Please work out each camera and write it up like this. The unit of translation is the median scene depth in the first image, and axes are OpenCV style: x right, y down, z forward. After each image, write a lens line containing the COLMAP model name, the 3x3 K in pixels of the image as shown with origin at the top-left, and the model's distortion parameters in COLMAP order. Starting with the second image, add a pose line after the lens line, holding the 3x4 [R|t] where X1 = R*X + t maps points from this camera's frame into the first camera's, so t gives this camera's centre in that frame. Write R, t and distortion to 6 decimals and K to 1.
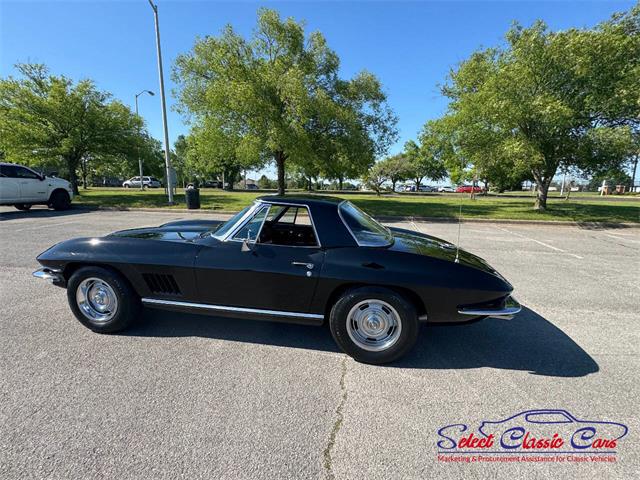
lens RADIAL K [[312.8, 0, 318.2], [0, 312.8, 240.1], [0, 0, 1]] dist [-0.003184, 0.001072]
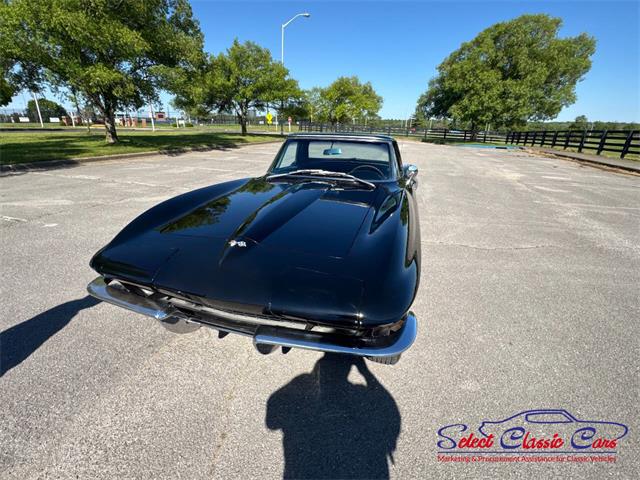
lens RADIAL K [[312.8, 0, 318.3], [0, 312.8, 241.9], [0, 0, 1]] dist [-0.003184, 0.001072]
pose [[0.116621, -0.359540, 0.925813, -0.274946], [0.154722, 0.927370, 0.340655, -0.041757], [-0.981051, 0.103516, 0.163779, 0.214189]]
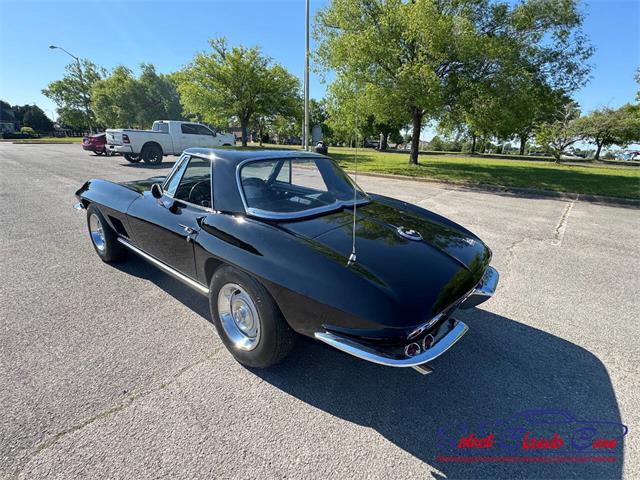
lens RADIAL K [[312.8, 0, 316.1], [0, 312.8, 239.2], [0, 0, 1]] dist [-0.003184, 0.001072]
pose [[0.865998, 0.163476, -0.472571, 0.118737], [-0.108245, 0.983929, 0.142007, -0.008984], [0.488191, -0.071825, 0.869776, 0.074036]]
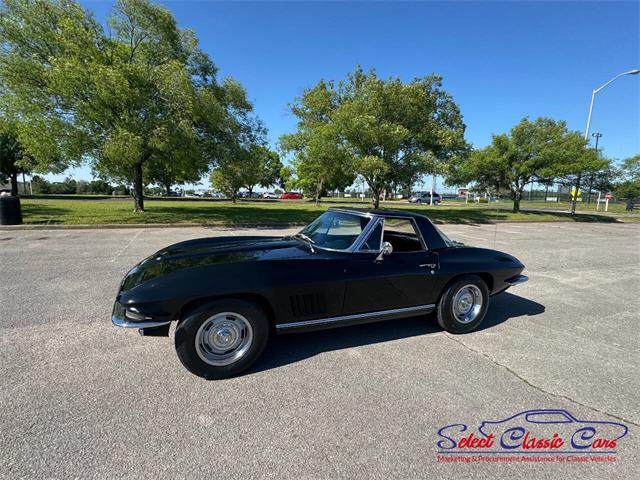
lens RADIAL K [[312.8, 0, 316.9], [0, 312.8, 240.3], [0, 0, 1]] dist [-0.003184, 0.001072]
pose [[0.847335, -0.071702, 0.526197, -0.187002], [0.080583, 0.996730, 0.006056, -0.011335], [-0.524910, 0.037271, 0.850341, 0.030254]]
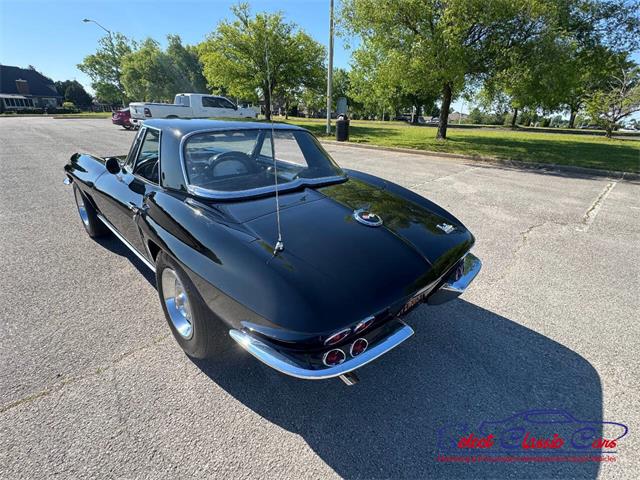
lens RADIAL K [[312.8, 0, 317.9], [0, 312.8, 238.8], [0, 0, 1]] dist [-0.003184, 0.001072]
pose [[0.817751, 0.221468, -0.531259, 0.138595], [-0.116053, 0.967495, 0.224687, -0.013295], [0.563751, -0.122084, 0.816872, 0.105033]]
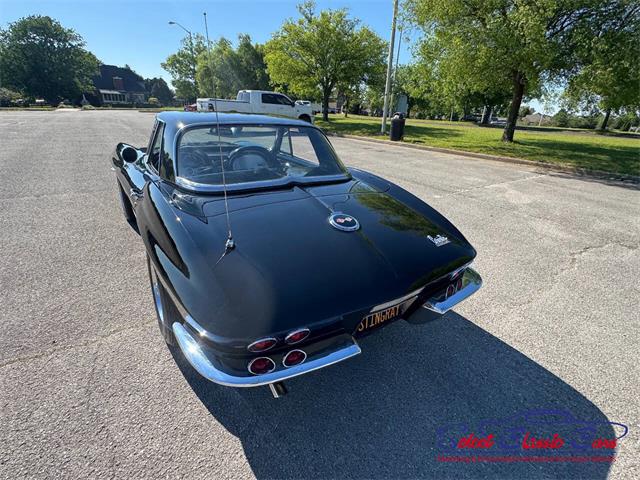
lens RADIAL K [[312.8, 0, 316.8], [0, 312.8, 240.1], [0, 0, 1]] dist [-0.003184, 0.001072]
pose [[0.693229, 0.293357, -0.658312, 0.157366], [-0.159150, 0.953173, 0.257161, -0.017178], [0.702926, -0.073502, 0.707455, 0.128699]]
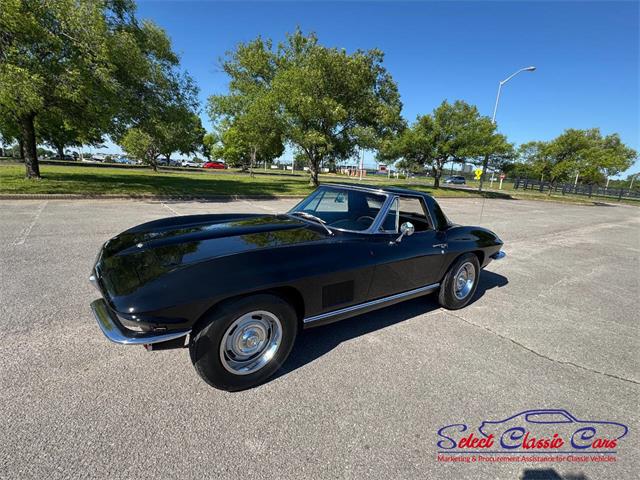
lens RADIAL K [[312.8, 0, 319.2], [0, 312.8, 240.6], [0, 0, 1]] dist [-0.003184, 0.001072]
pose [[0.693699, -0.133149, 0.707851, -0.216789], [0.075231, 0.990784, 0.112643, -0.020042], [-0.716326, -0.024888, 0.697322, 0.084739]]
